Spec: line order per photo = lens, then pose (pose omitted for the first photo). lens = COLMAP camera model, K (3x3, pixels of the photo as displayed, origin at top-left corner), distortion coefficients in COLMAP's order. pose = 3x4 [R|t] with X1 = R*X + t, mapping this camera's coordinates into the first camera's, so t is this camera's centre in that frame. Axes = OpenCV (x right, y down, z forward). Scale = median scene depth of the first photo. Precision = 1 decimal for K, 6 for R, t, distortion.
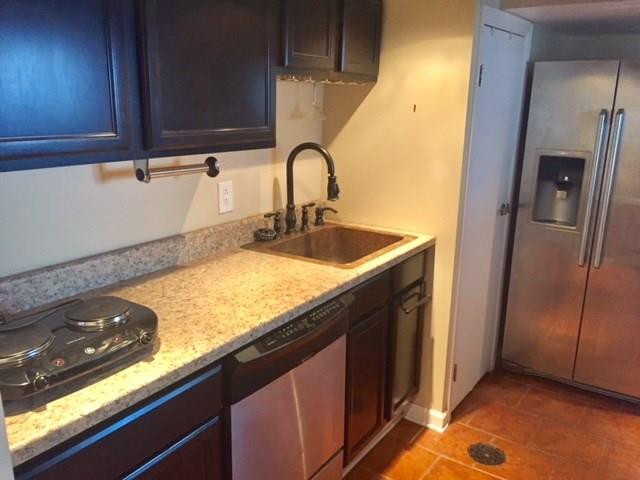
lens RADIAL K [[541.8, 0, 319.9], [0, 541.8, 239.9], [0, 0, 1]] dist [0.009842, -0.000205]
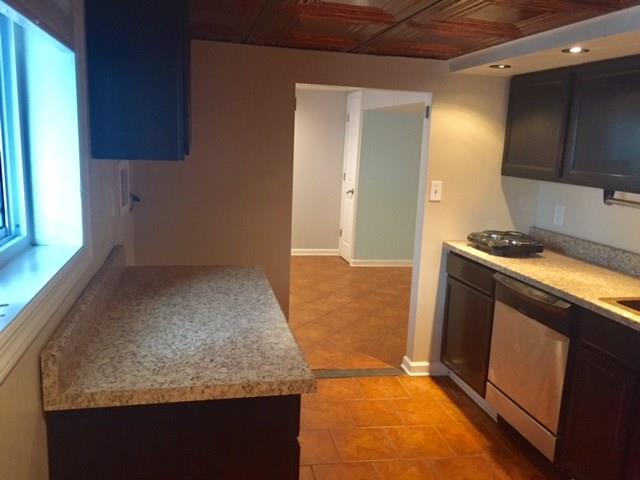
lens RADIAL K [[541.8, 0, 319.3], [0, 541.8, 240.7], [0, 0, 1]] dist [0.009842, -0.000205]
pose [[-0.671583, 0.091131, -0.735304, 1.420607], [-0.233754, 0.915665, 0.326982, -0.327546], [0.703090, 0.391476, -0.593642, 1.351789]]
